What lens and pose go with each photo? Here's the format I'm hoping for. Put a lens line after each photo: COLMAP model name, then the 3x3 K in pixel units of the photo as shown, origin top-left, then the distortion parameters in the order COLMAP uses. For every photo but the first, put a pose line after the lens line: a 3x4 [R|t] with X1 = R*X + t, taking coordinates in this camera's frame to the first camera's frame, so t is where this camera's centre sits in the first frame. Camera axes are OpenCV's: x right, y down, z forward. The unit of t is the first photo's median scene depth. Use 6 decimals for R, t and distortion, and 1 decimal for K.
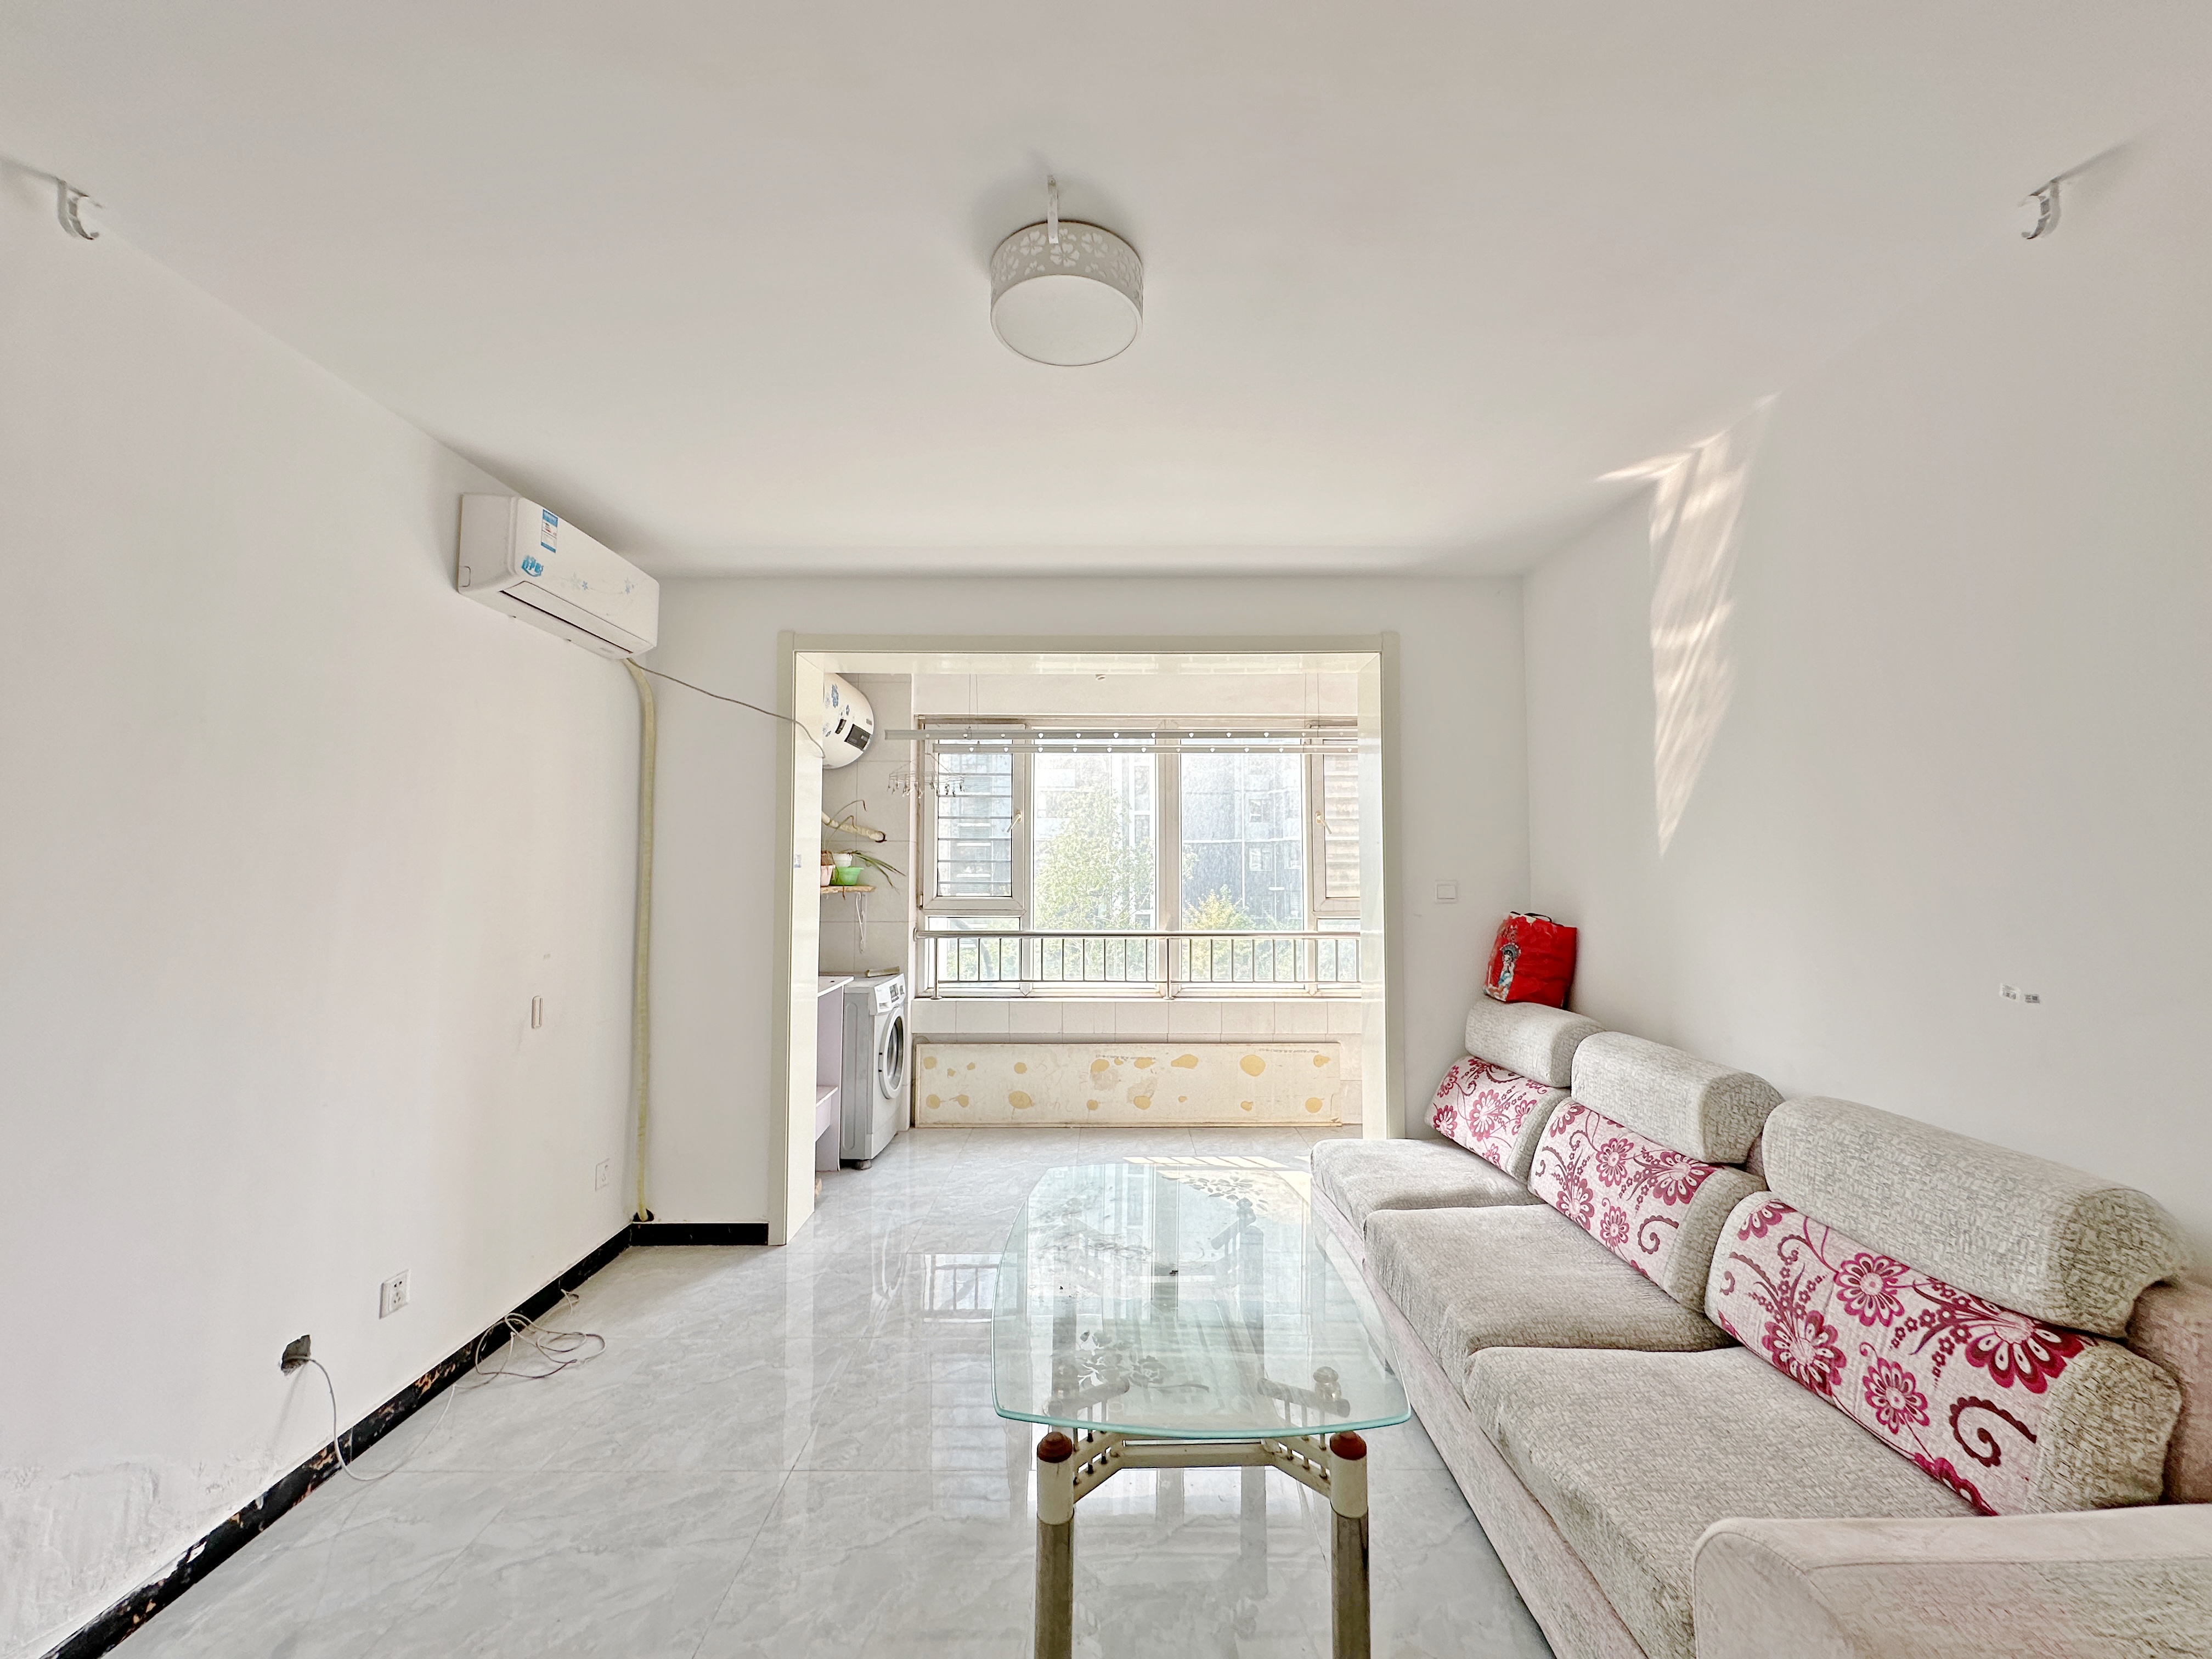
lens RADIAL K [[889.9, 0, 1106.0], [0, 889.9, 830.7], [0, 0, 1]] dist [-0.002251, -0.000080]
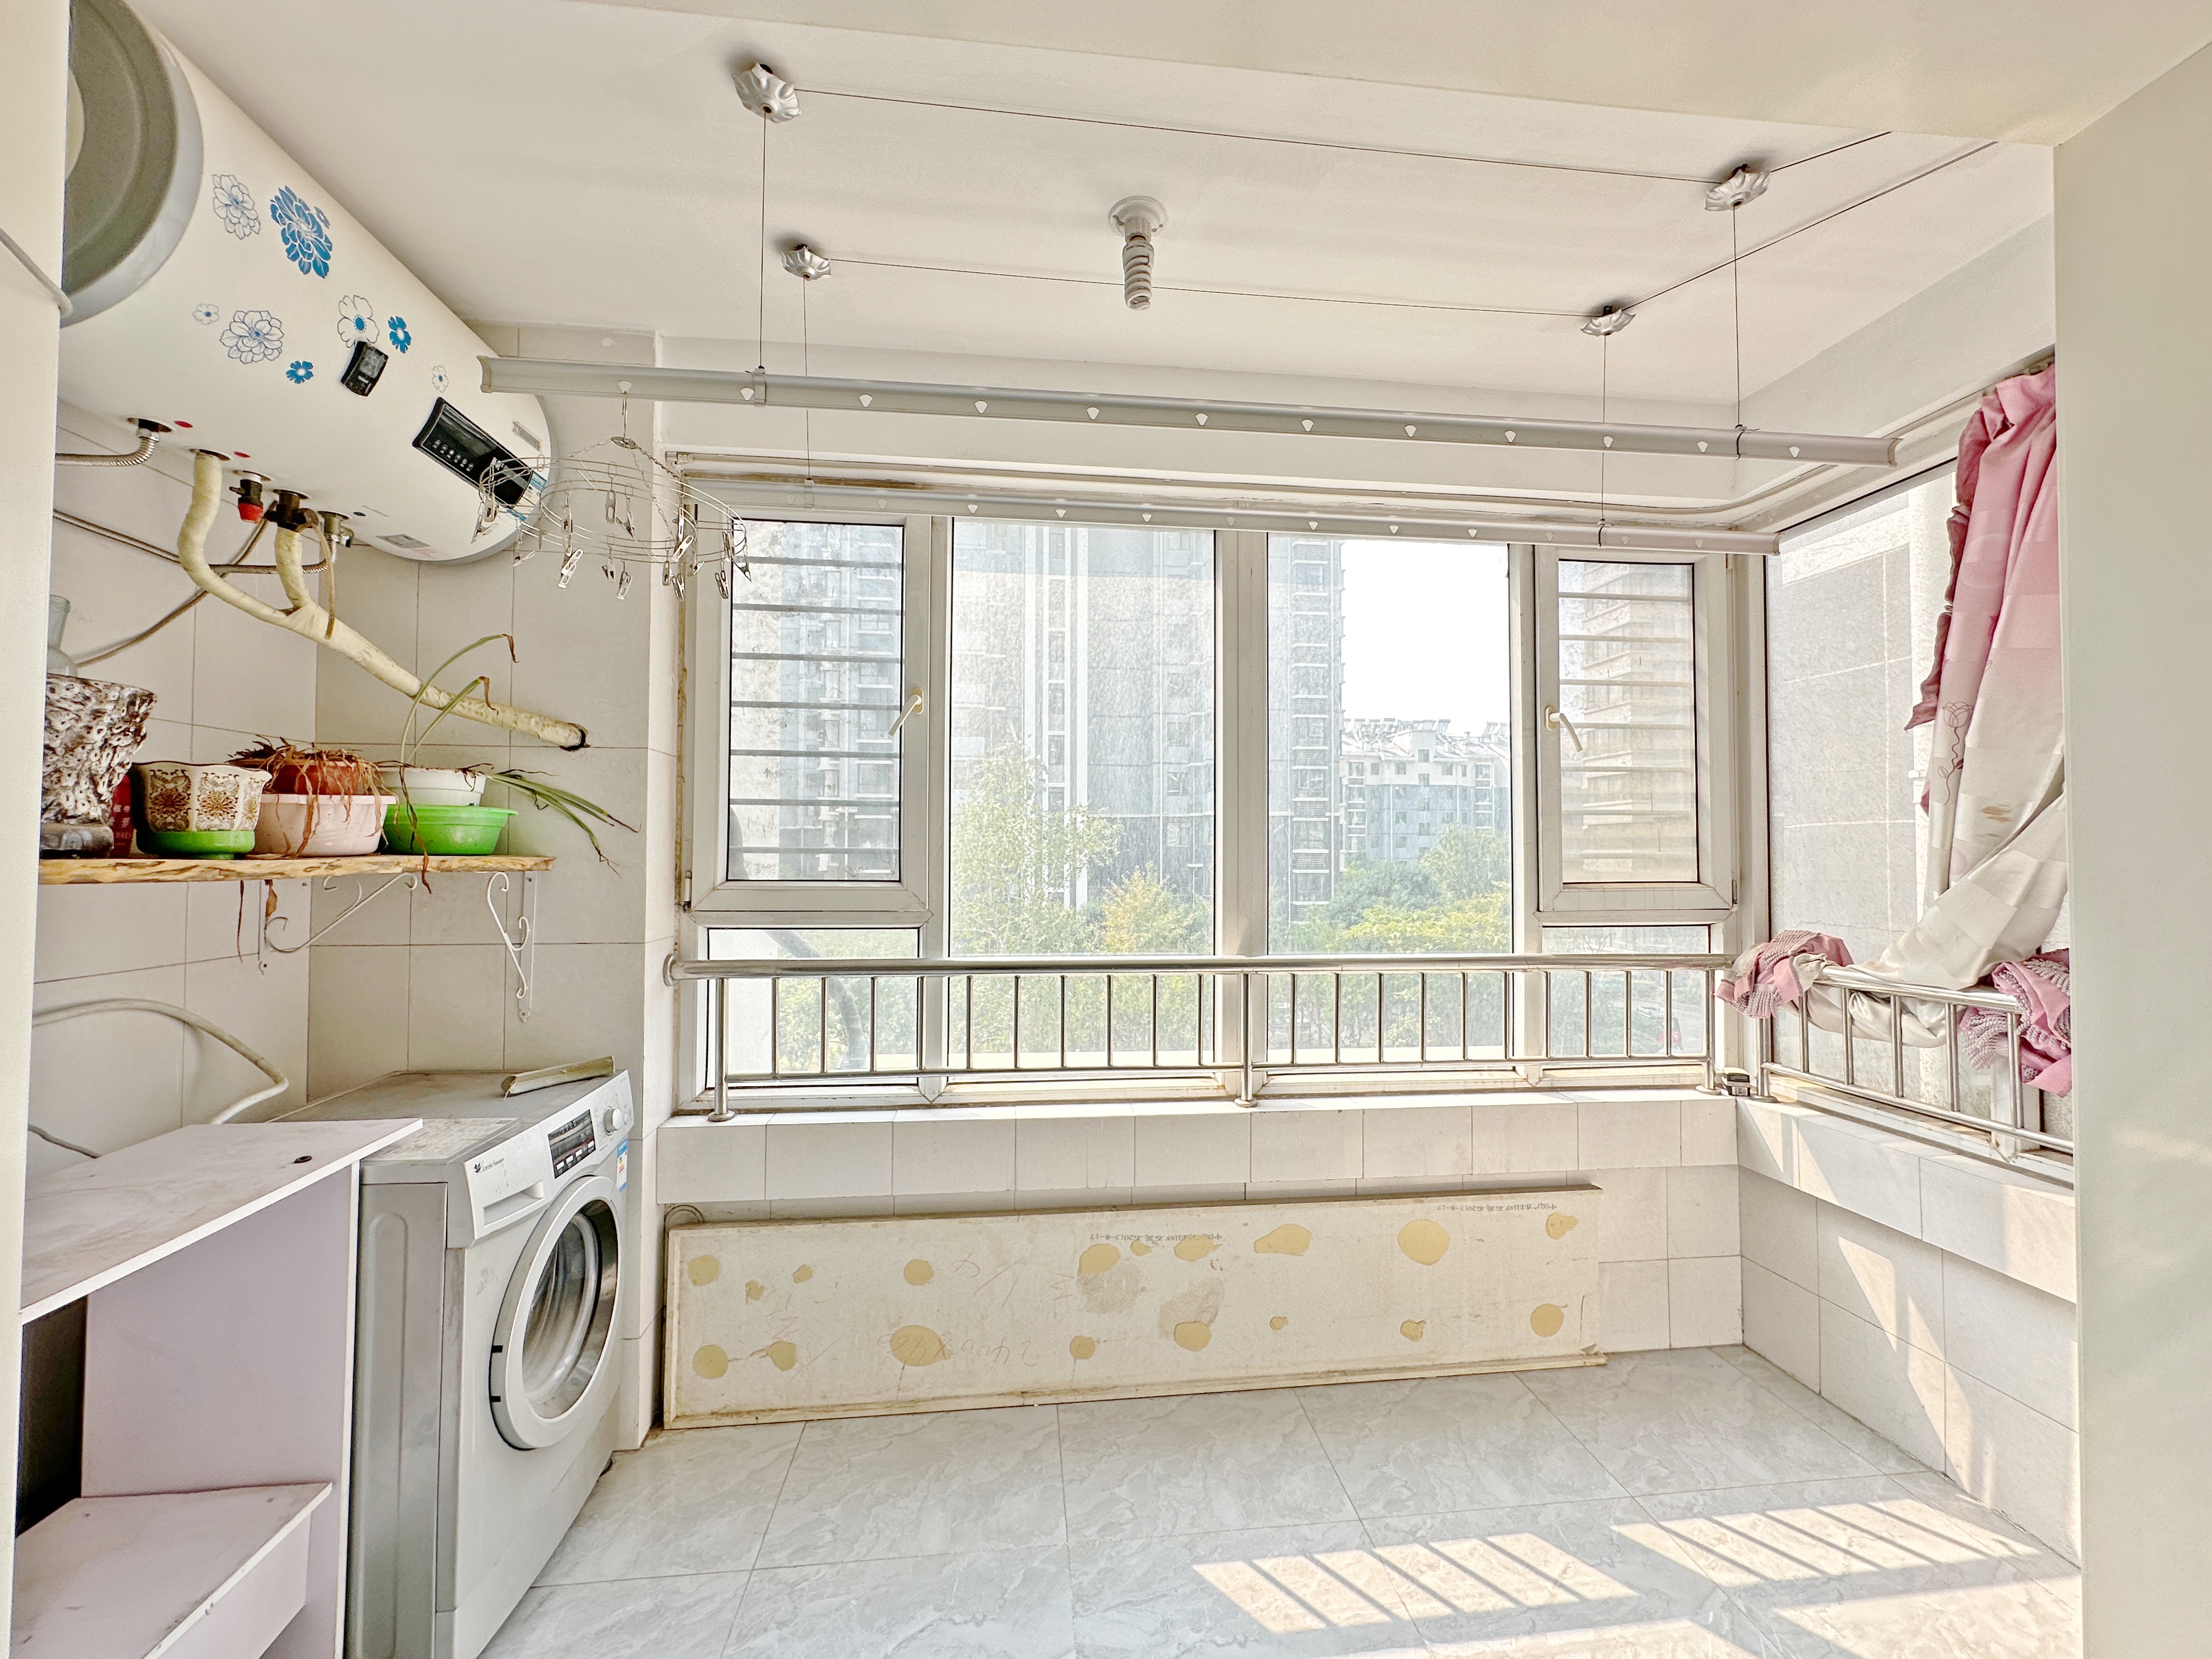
lens RADIAL K [[889.9, 0, 1107.0], [0, 889.9, 827.5], [0, 0, 1]] dist [-0.002251, -0.000080]
pose [[0.994189, 0.006829, 0.107429, -0.052551], [-0.009234, 0.999717, 0.021904, 0.037349], [-0.107249, -0.022769, 0.993971, 0.559419]]
